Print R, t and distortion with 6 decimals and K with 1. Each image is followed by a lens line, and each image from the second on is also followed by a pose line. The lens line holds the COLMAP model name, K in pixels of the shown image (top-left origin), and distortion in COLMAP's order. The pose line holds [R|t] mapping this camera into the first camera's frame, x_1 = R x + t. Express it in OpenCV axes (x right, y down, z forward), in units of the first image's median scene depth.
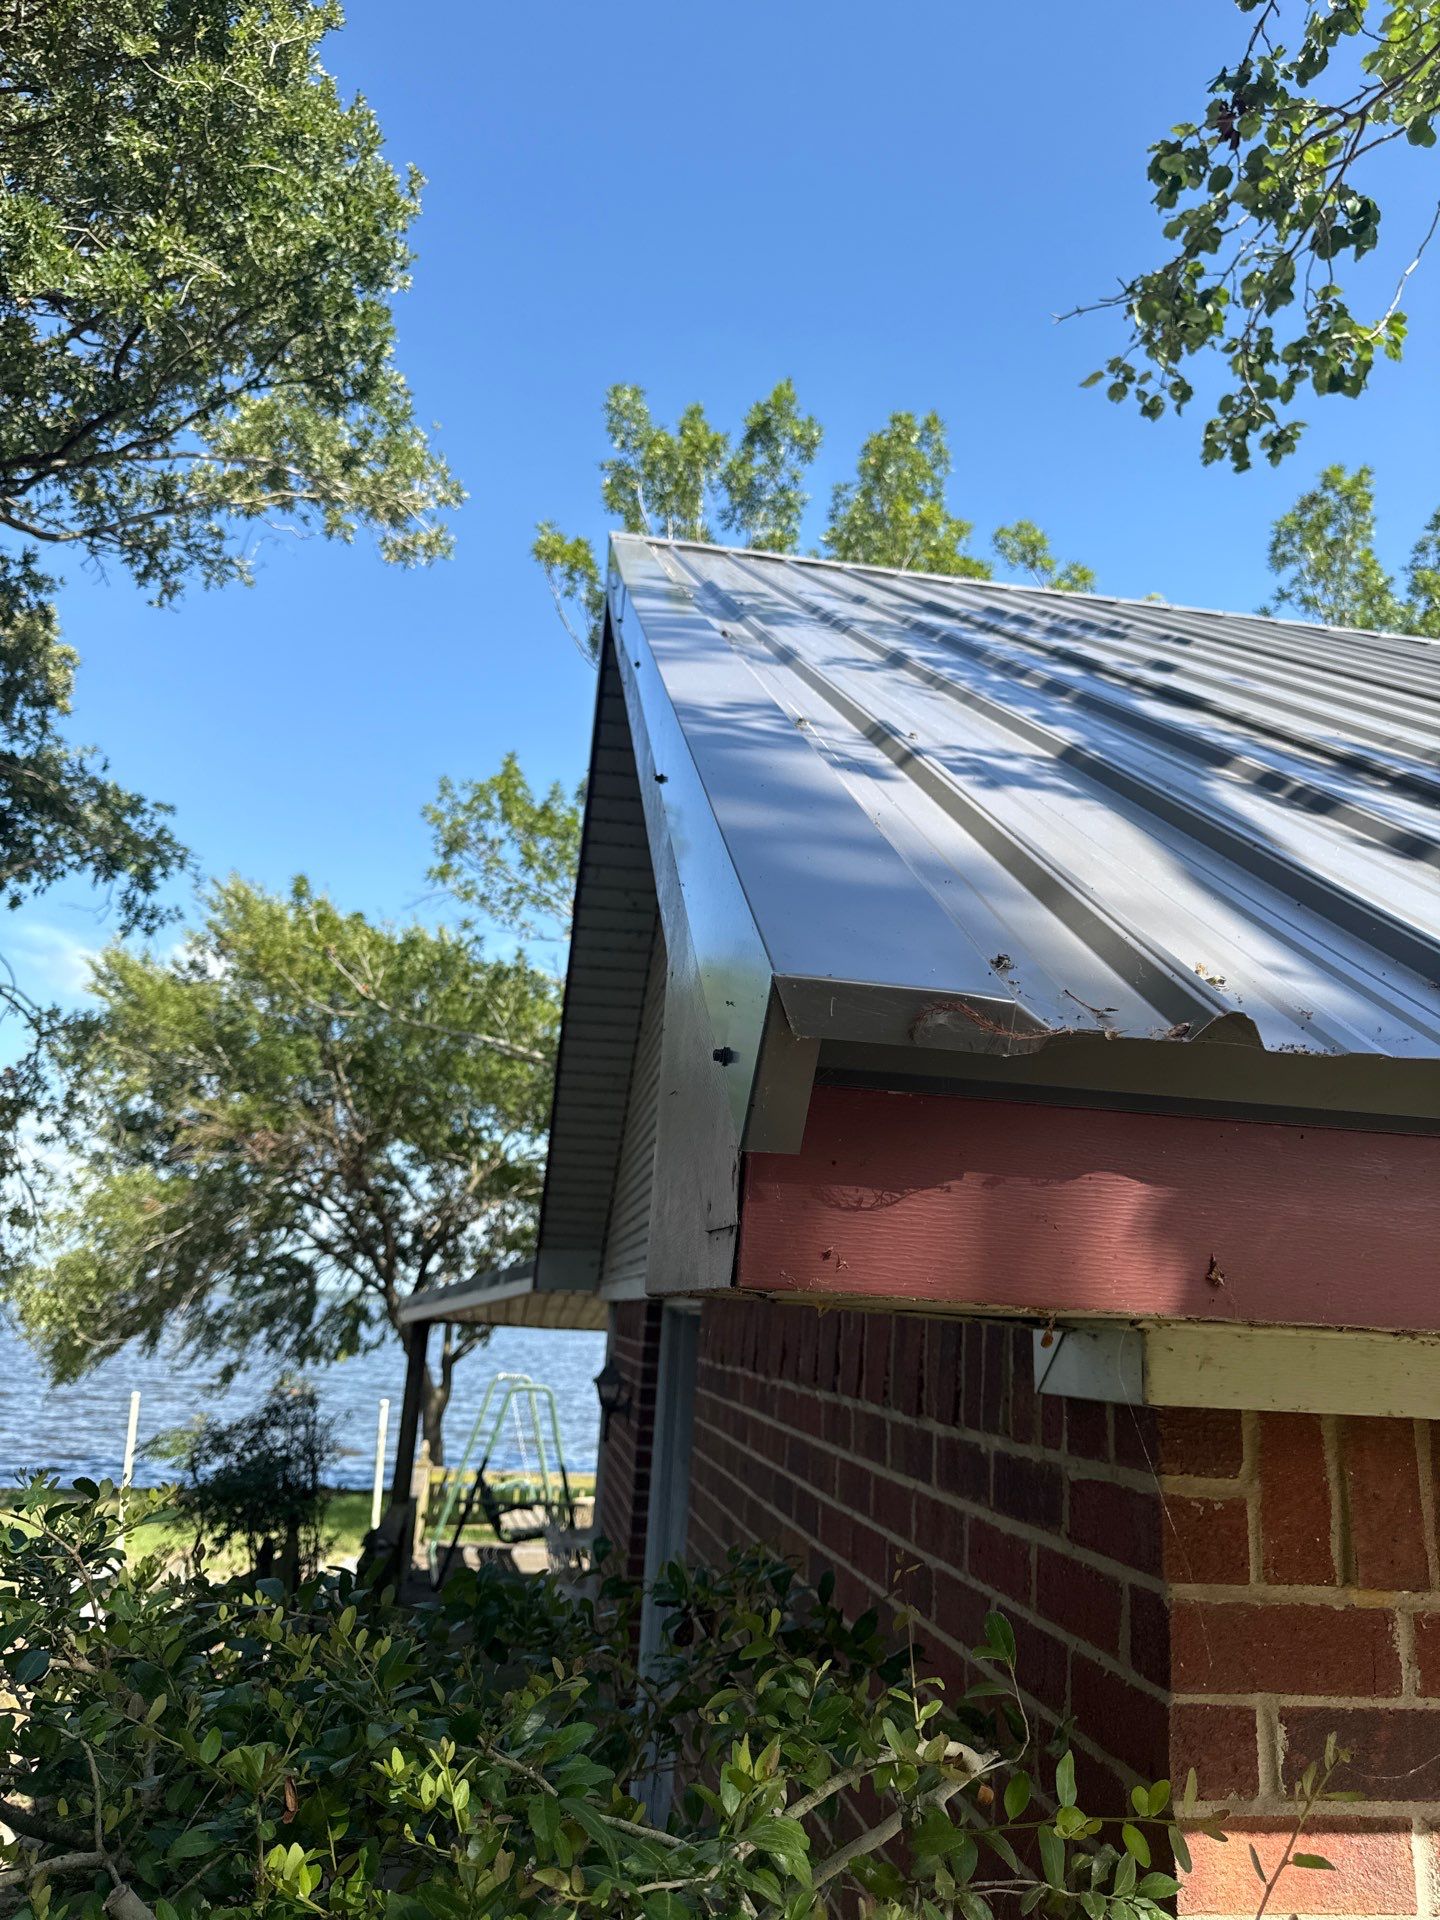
lens RADIAL K [[1370.1, 0, 720.0], [0, 1370.1, 960.0], [0, 0, 1]] dist [0.004679, -0.009017]
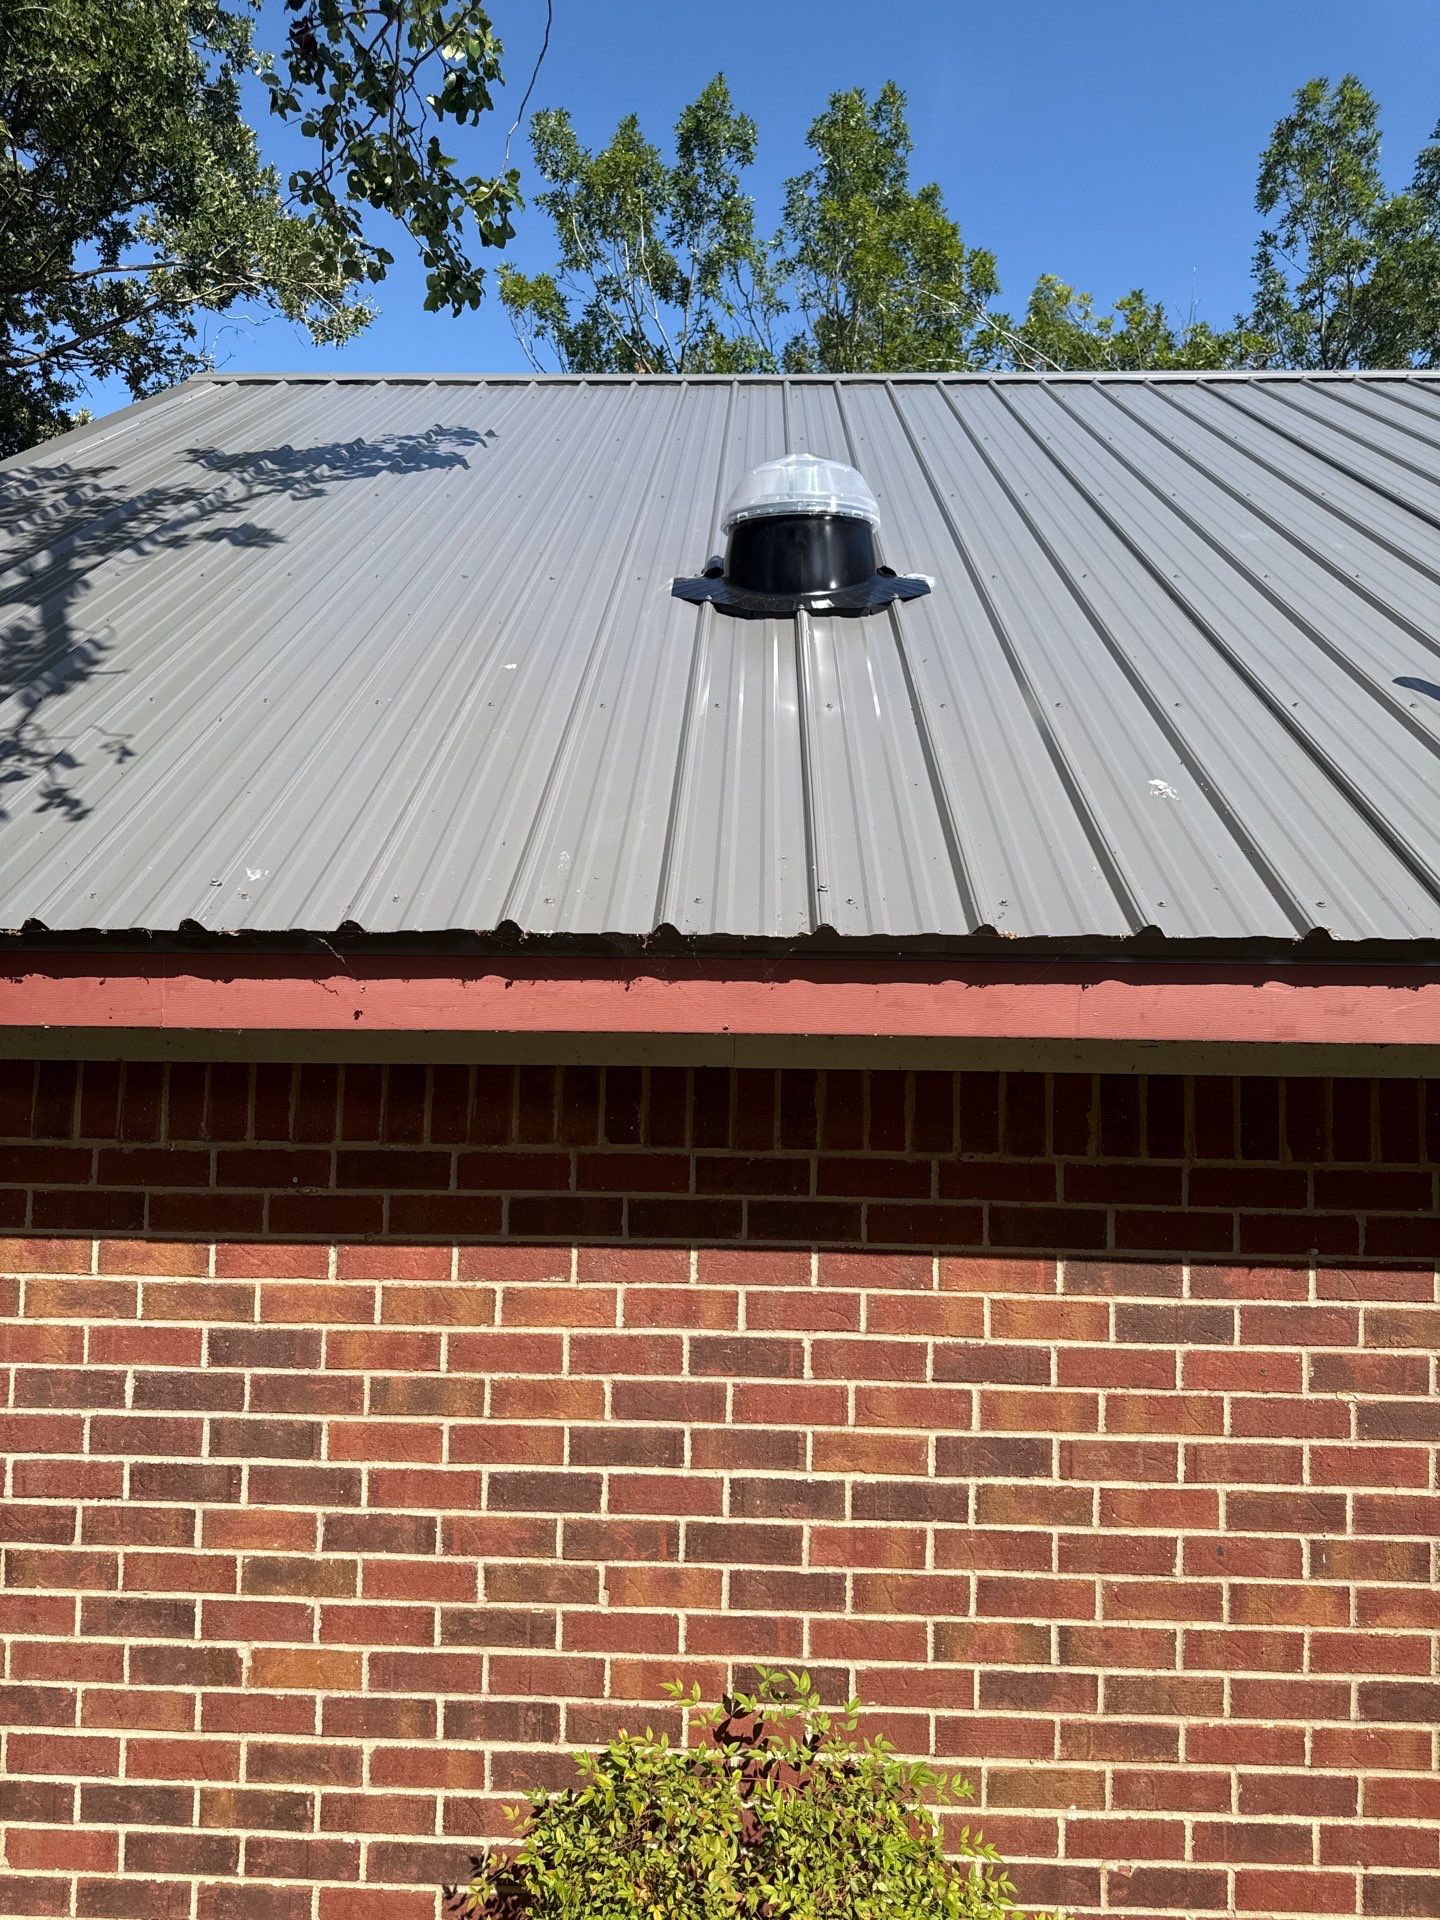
lens RADIAL K [[1370.1, 0, 720.0], [0, 1370.1, 960.0], [0, 0, 1]] dist [0.004679, -0.009017]
pose [[0.982561, -0.048108, -0.179611, 0.193321], [0.084970, 0.975364, 0.203582, -0.009914], [0.165393, -0.215293, 0.962442, -0.064489]]
